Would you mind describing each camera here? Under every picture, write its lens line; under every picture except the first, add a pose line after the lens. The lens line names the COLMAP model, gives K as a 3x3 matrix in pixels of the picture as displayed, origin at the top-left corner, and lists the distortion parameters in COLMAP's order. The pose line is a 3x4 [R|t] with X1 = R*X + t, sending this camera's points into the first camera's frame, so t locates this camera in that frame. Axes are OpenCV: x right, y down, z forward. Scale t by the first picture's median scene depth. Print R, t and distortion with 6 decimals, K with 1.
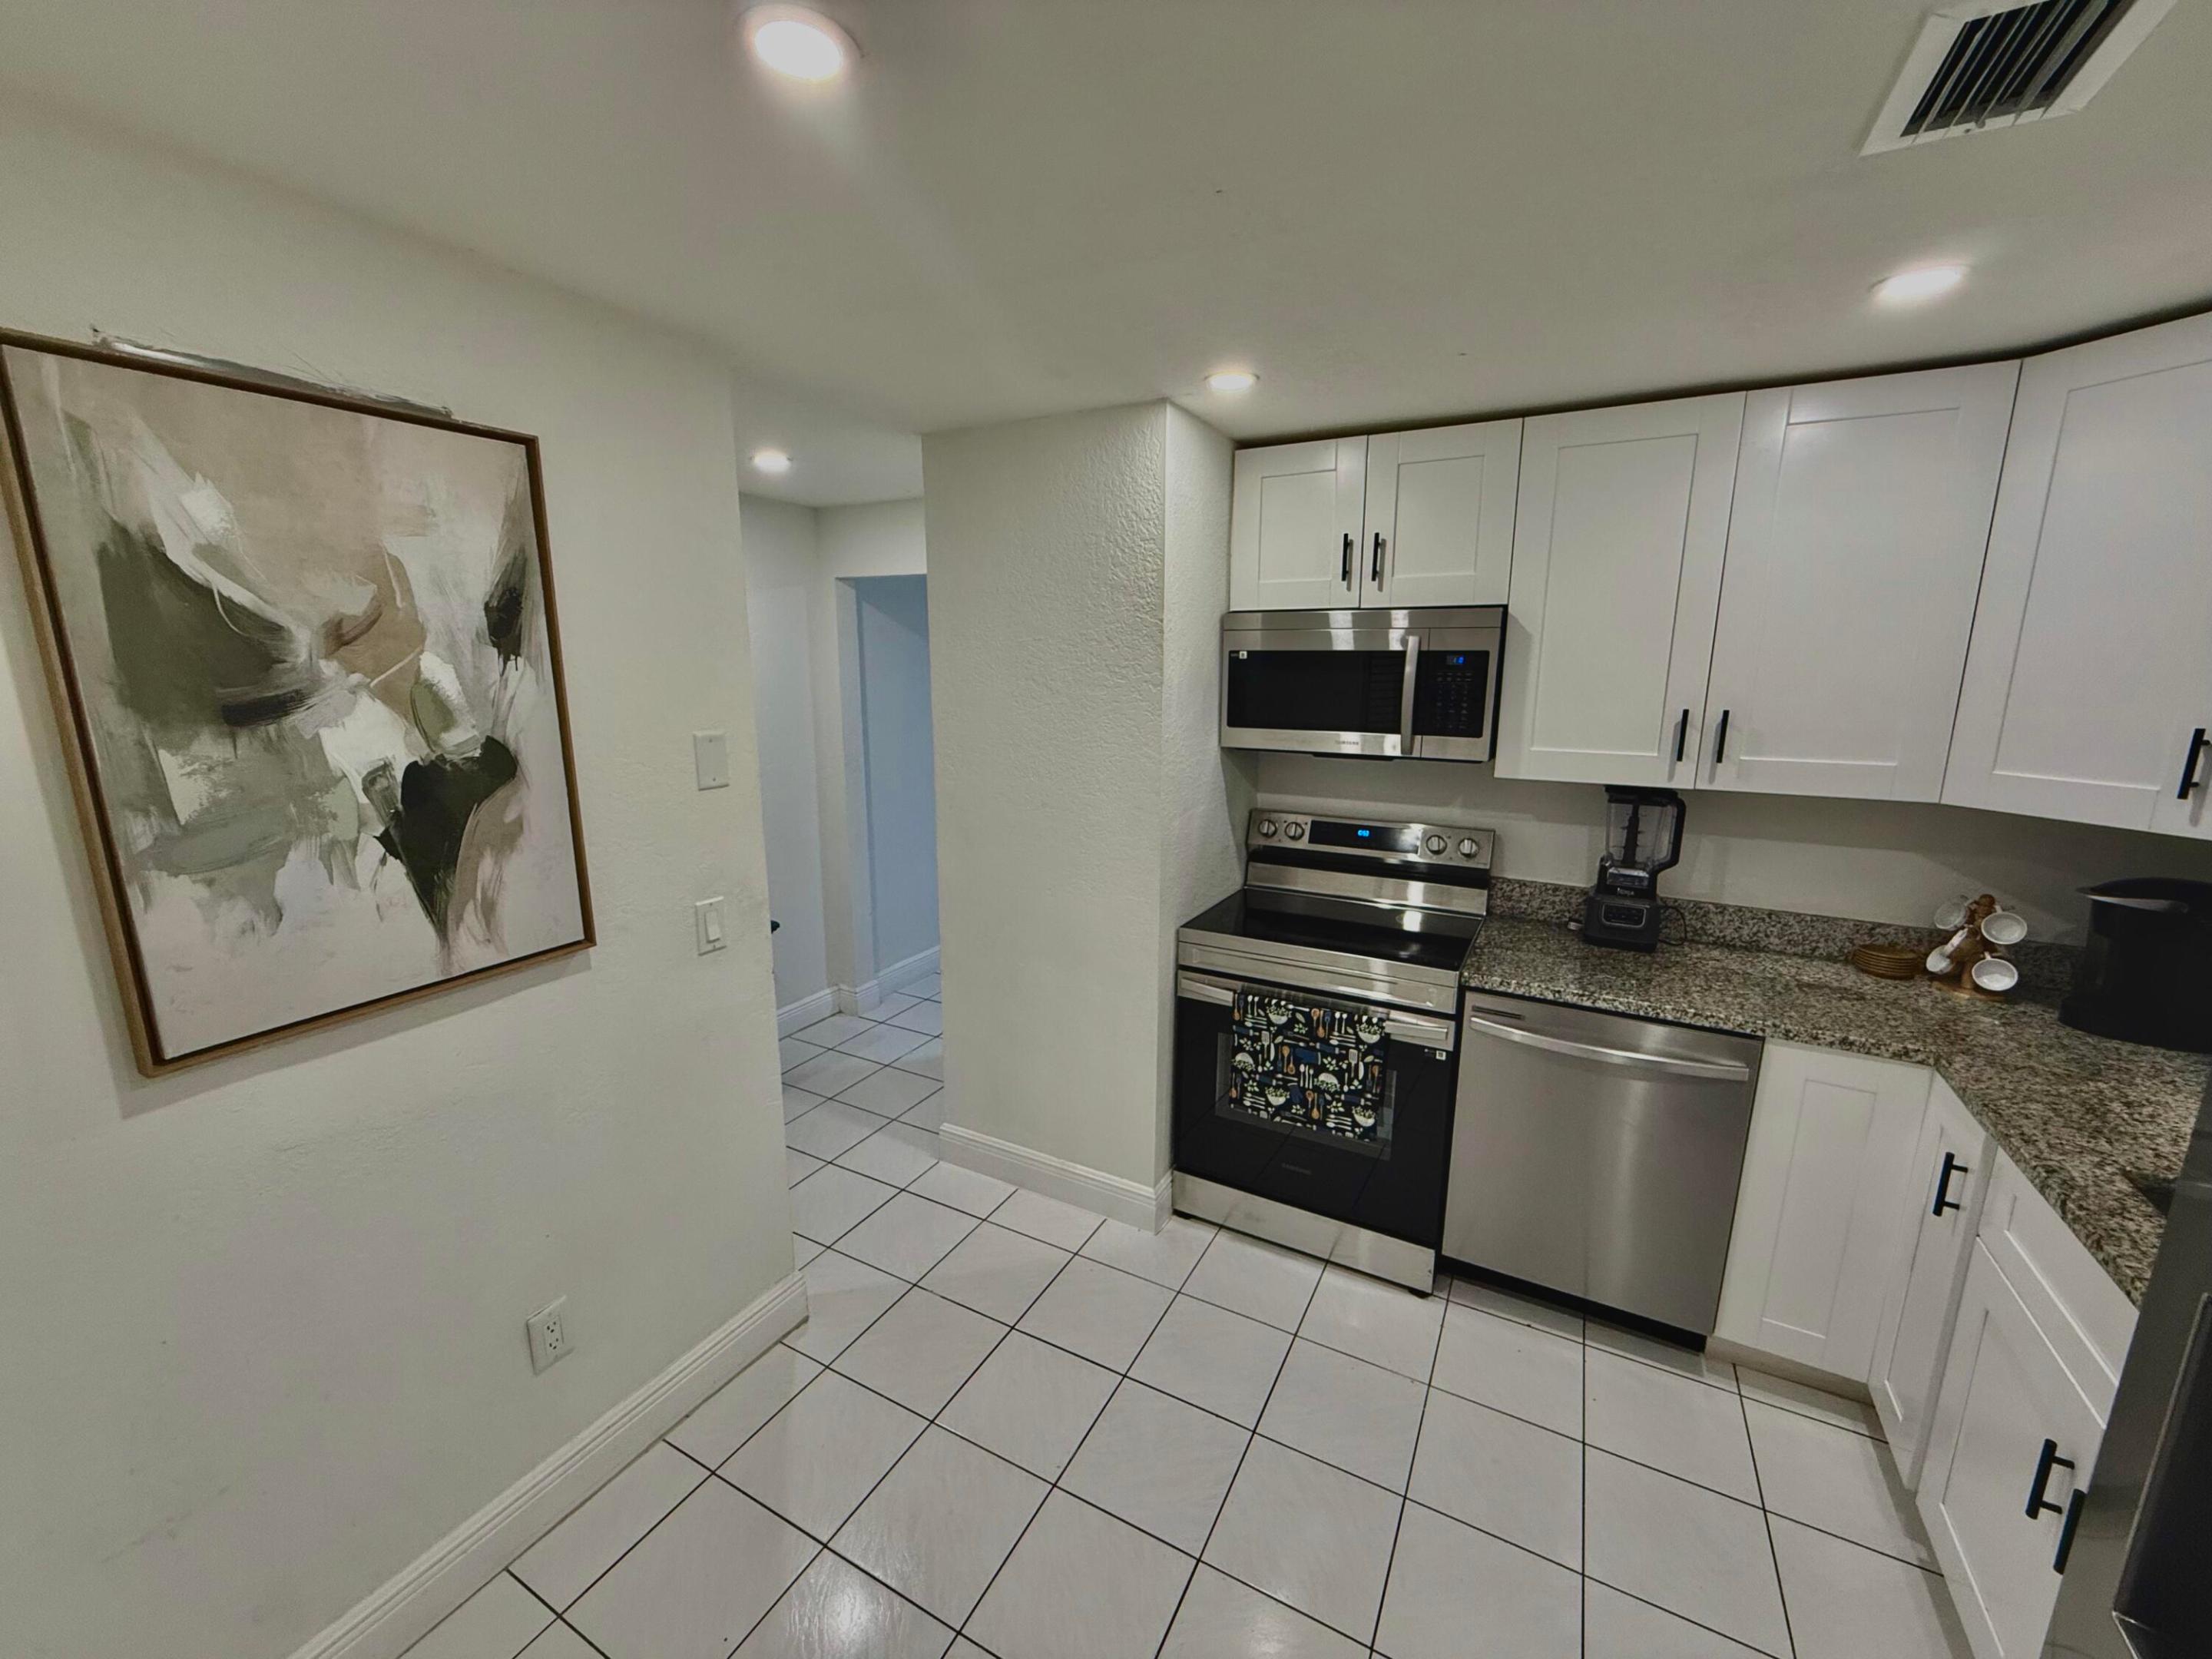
lens RADIAL K [[880.5, 0, 1099.4], [0, 880.5, 828.9], [0, 0, 1]] dist [0.000425, -0.000163]
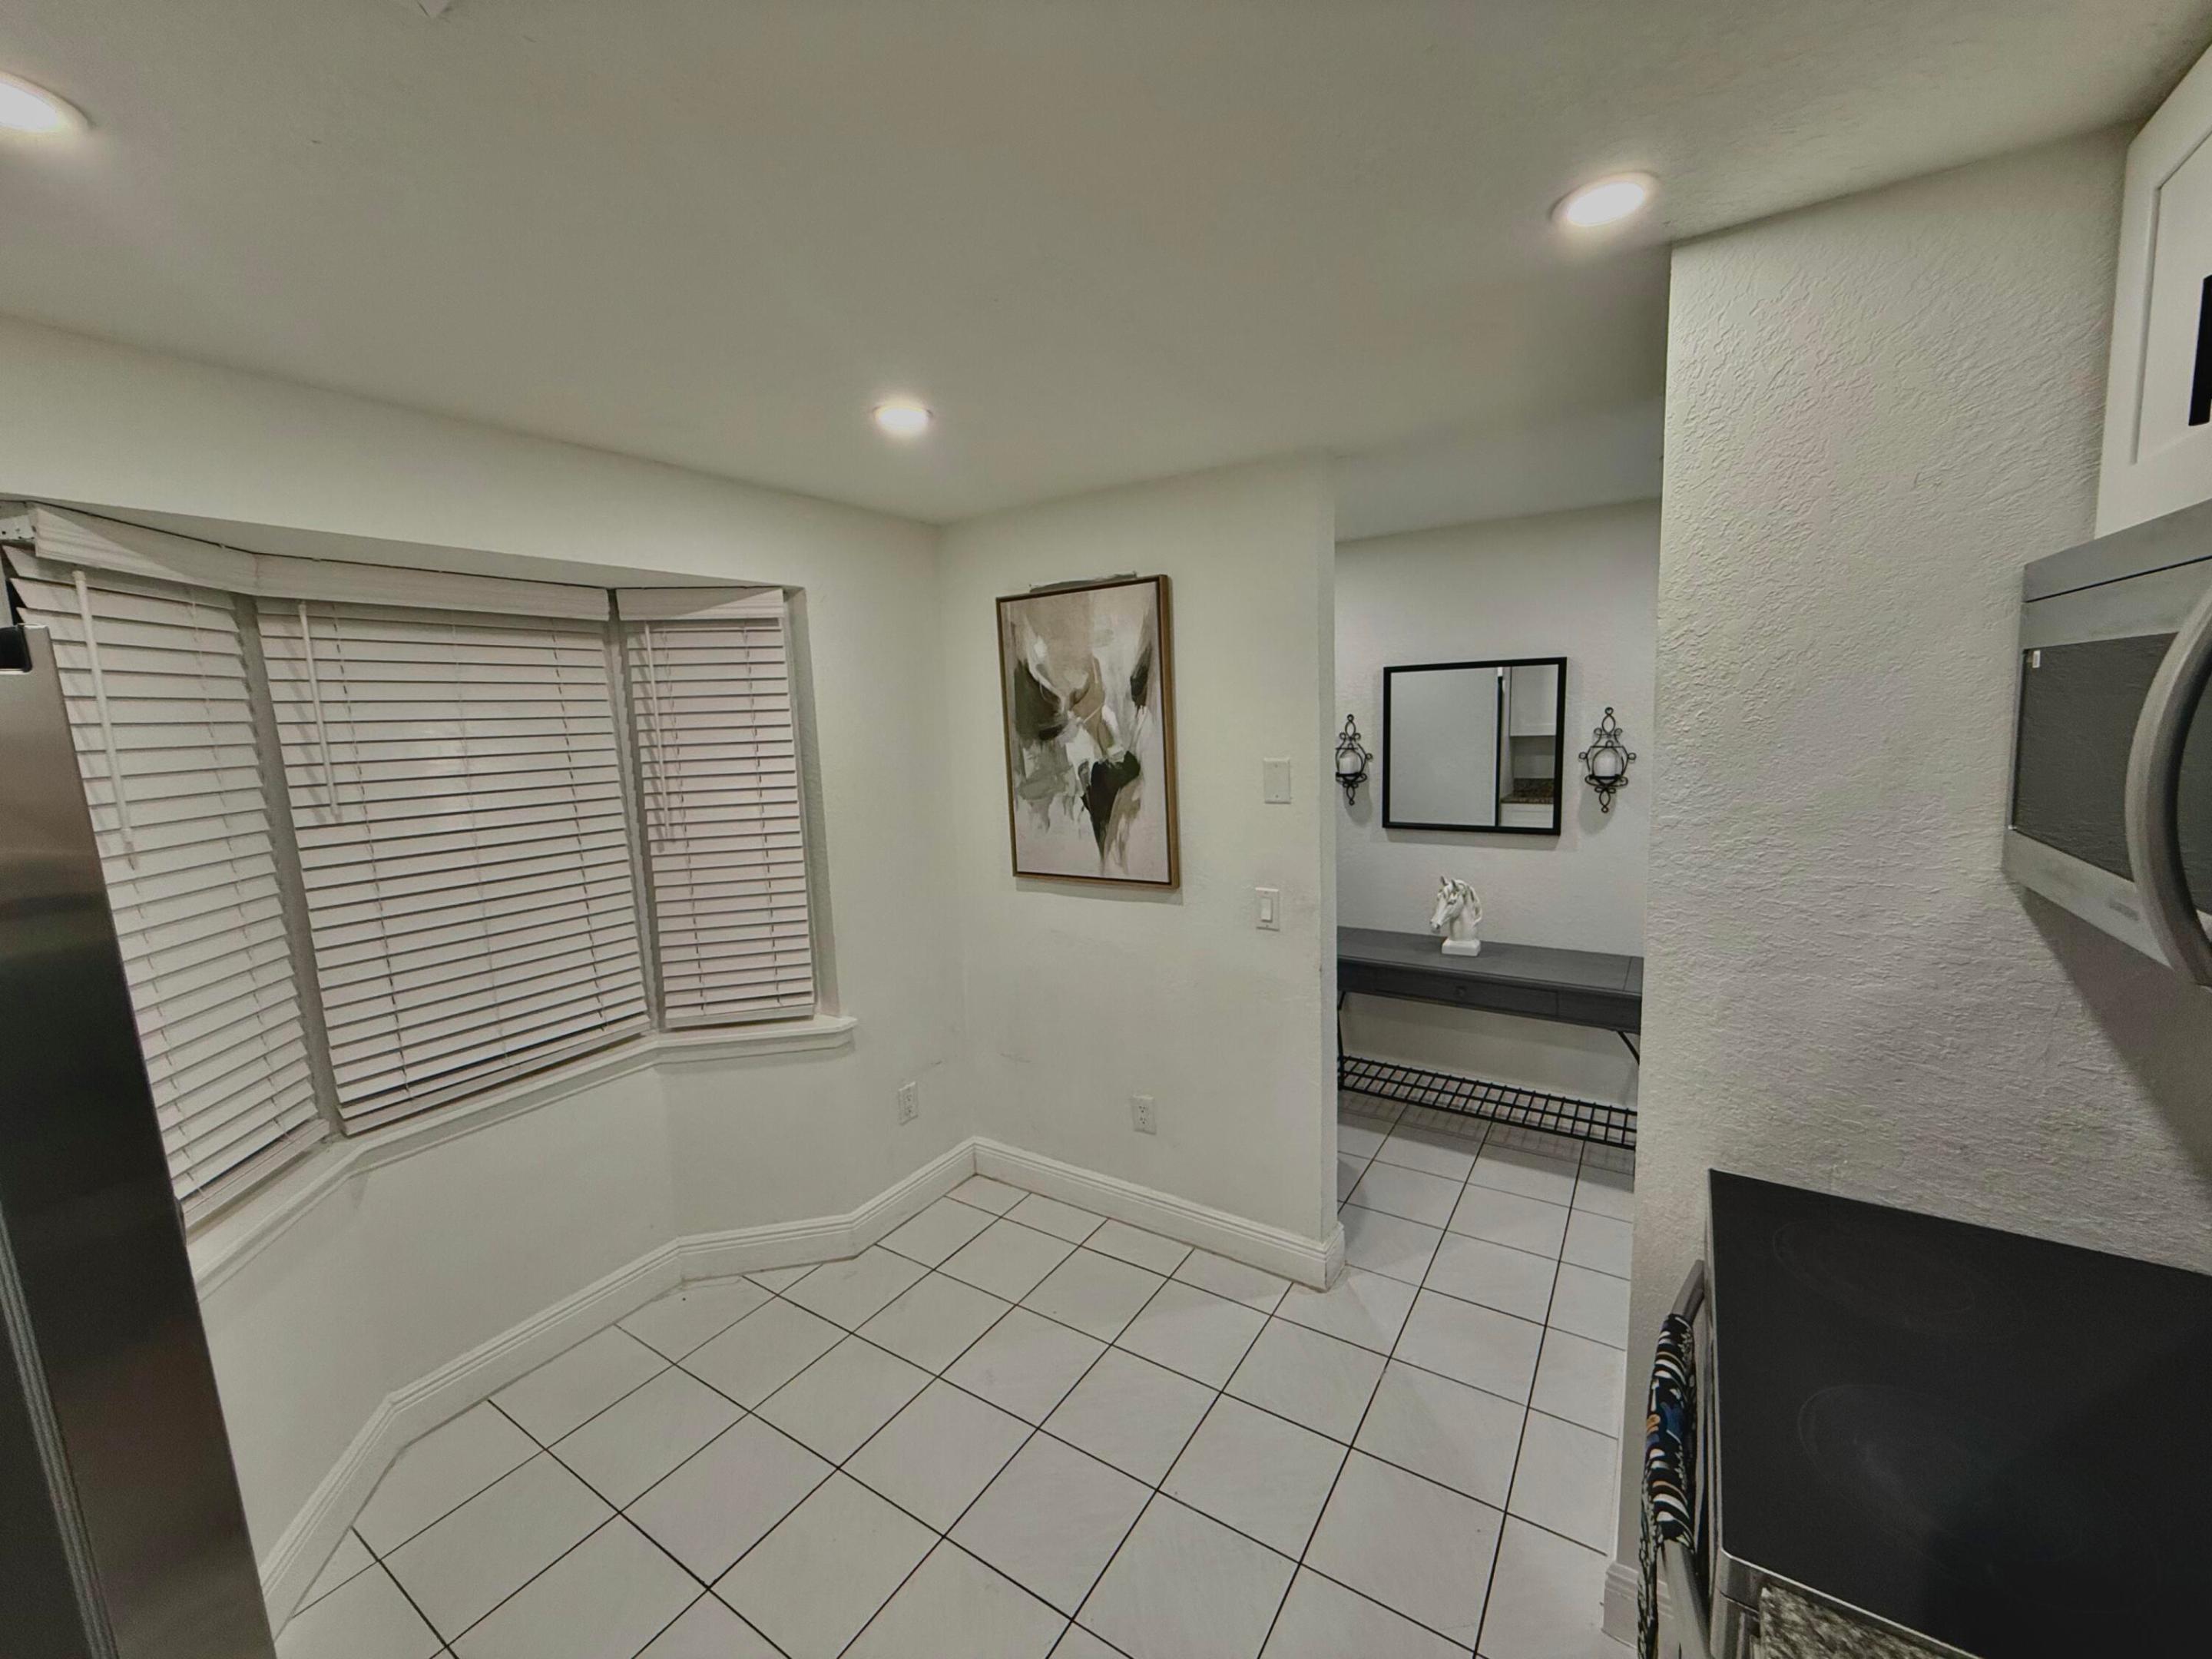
lens RADIAL K [[880.5, 0, 1099.4], [0, 880.5, 828.9], [0, 0, 1]] dist [0.000425, -0.000163]
pose [[-0.073347, 0.132470, -0.988470, 0.764057], [-0.152977, 0.977915, 0.142407, -0.137369], [0.985504, 0.161658, -0.051462, 0.741718]]
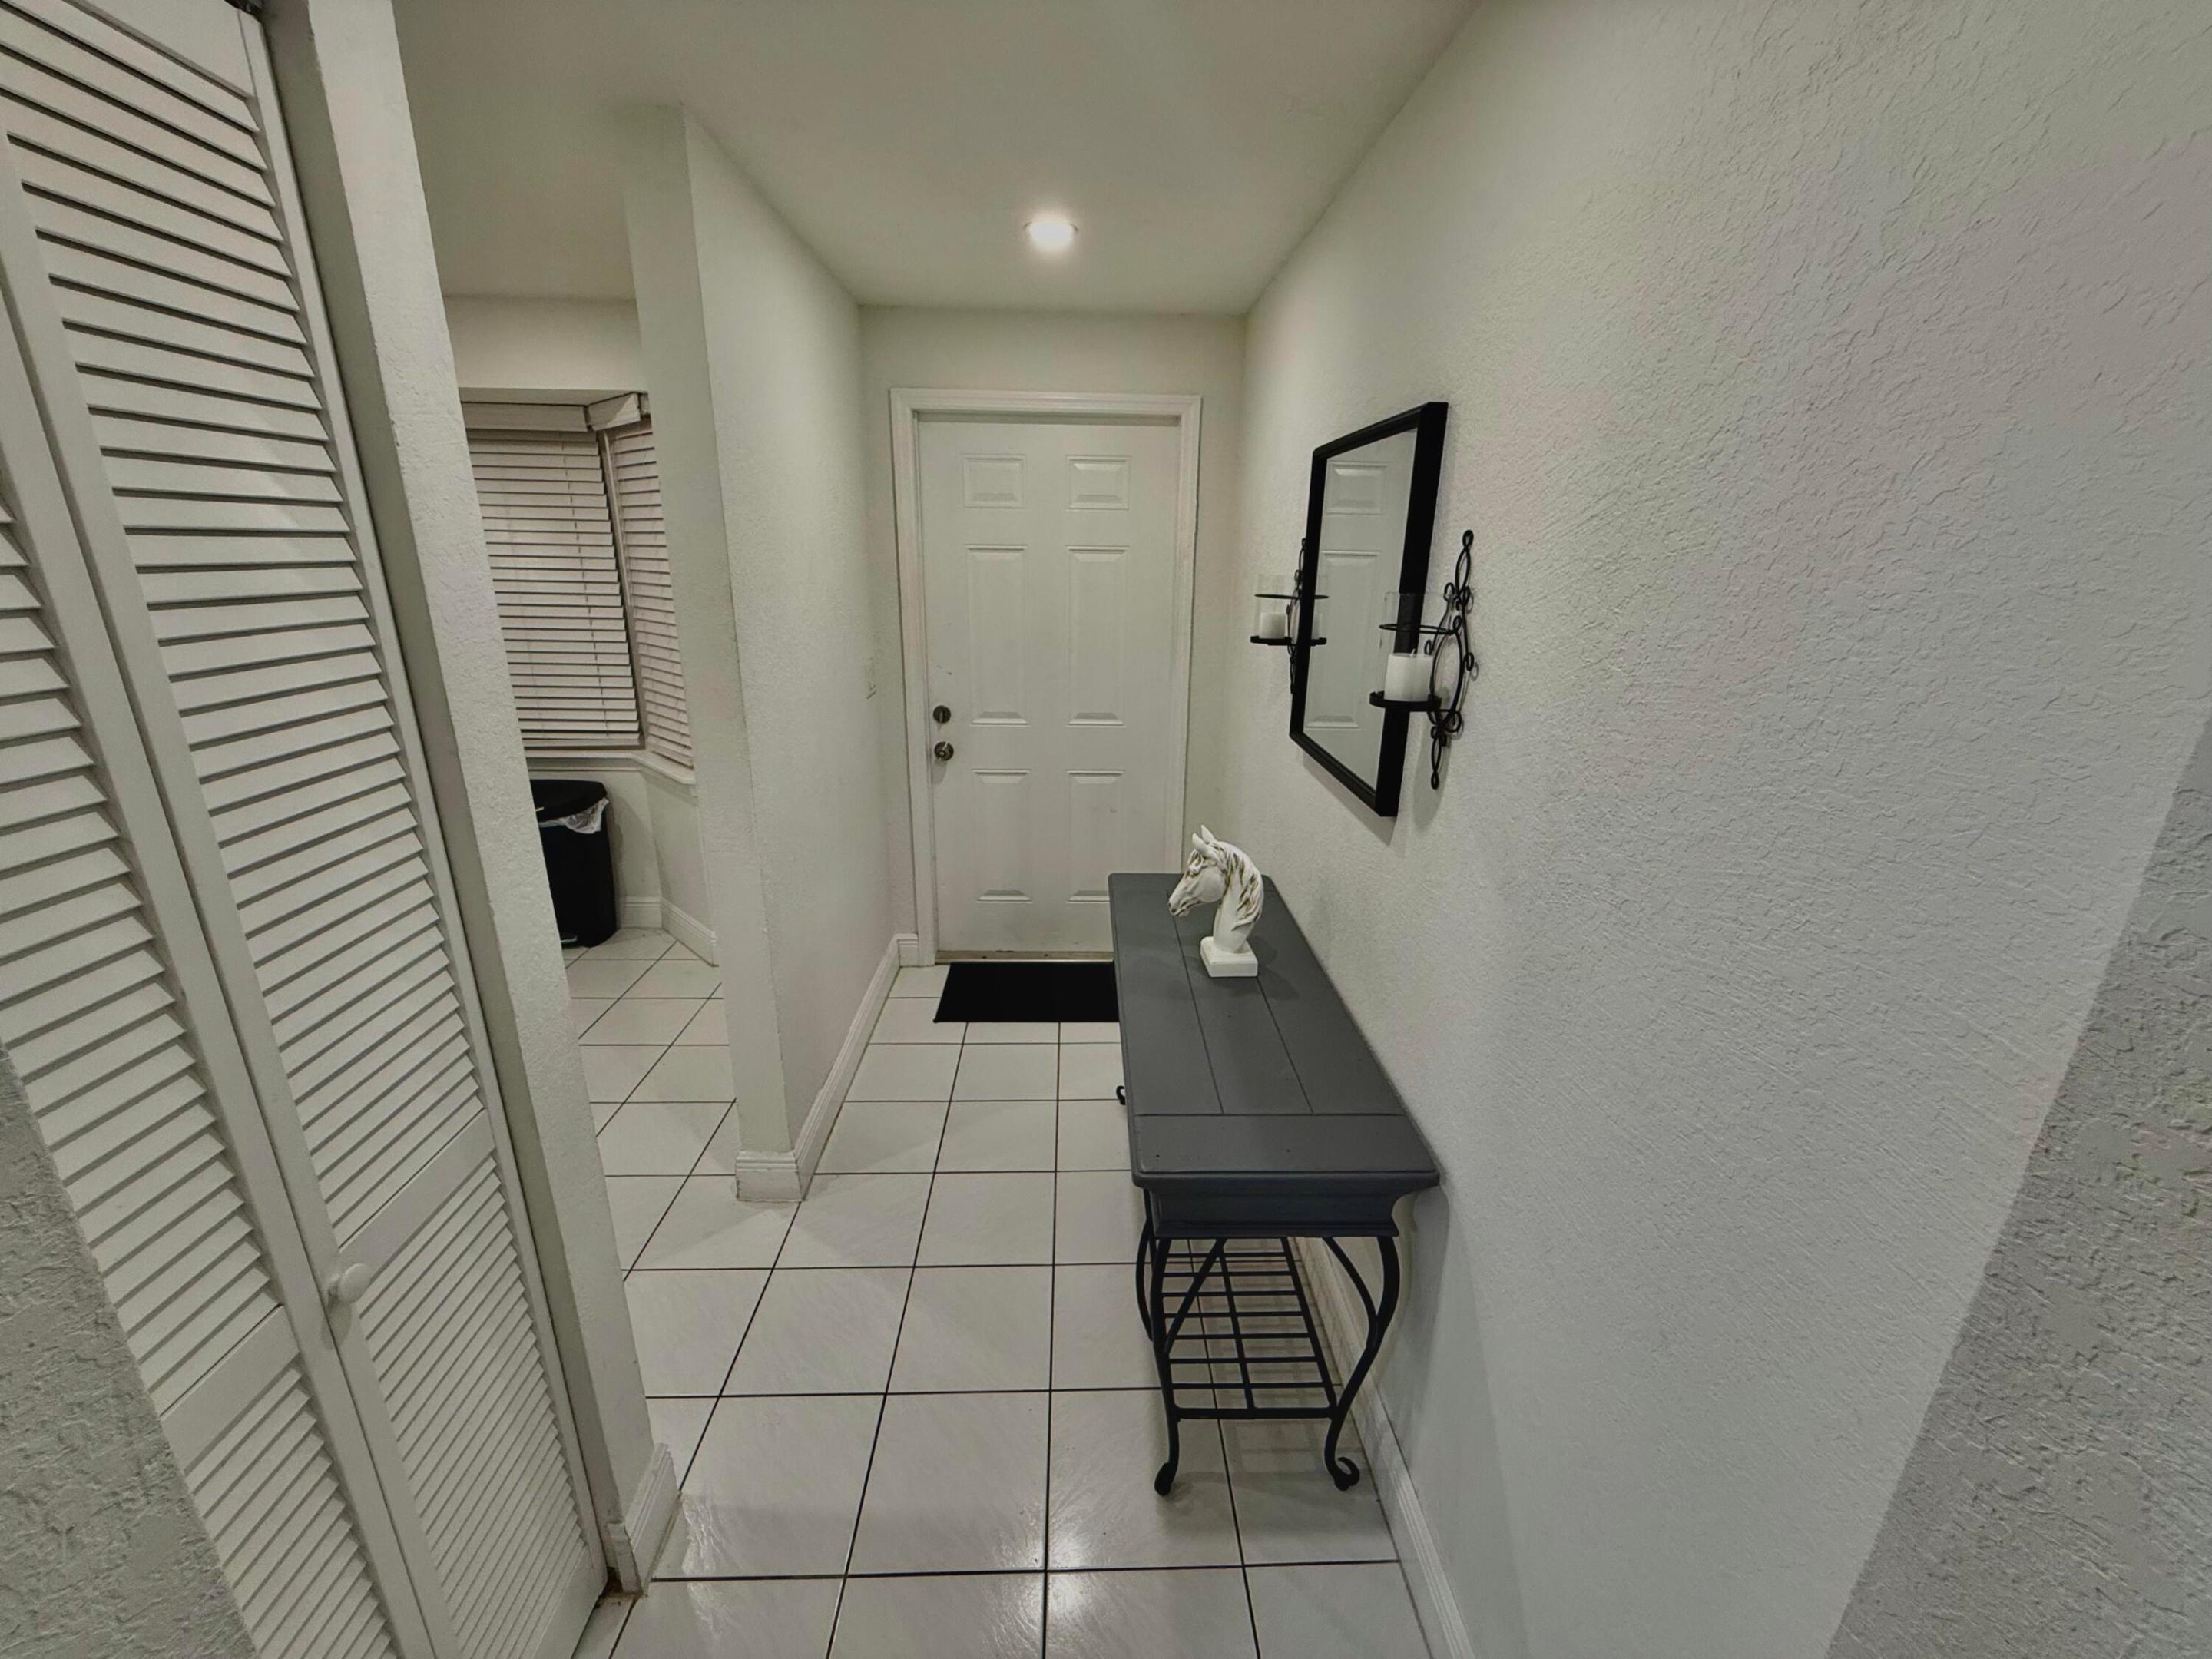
lens RADIAL K [[880.5, 0, 1099.4], [0, 880.5, 828.9], [0, 0, 1]] dist [0.000425, -0.000163]
pose [[-0.859709, 0.139897, -0.491253, -0.269616], [-0.113258, 0.885611, 0.450407, -0.318836], [0.498069, 0.442857, -0.745523, 1.890411]]
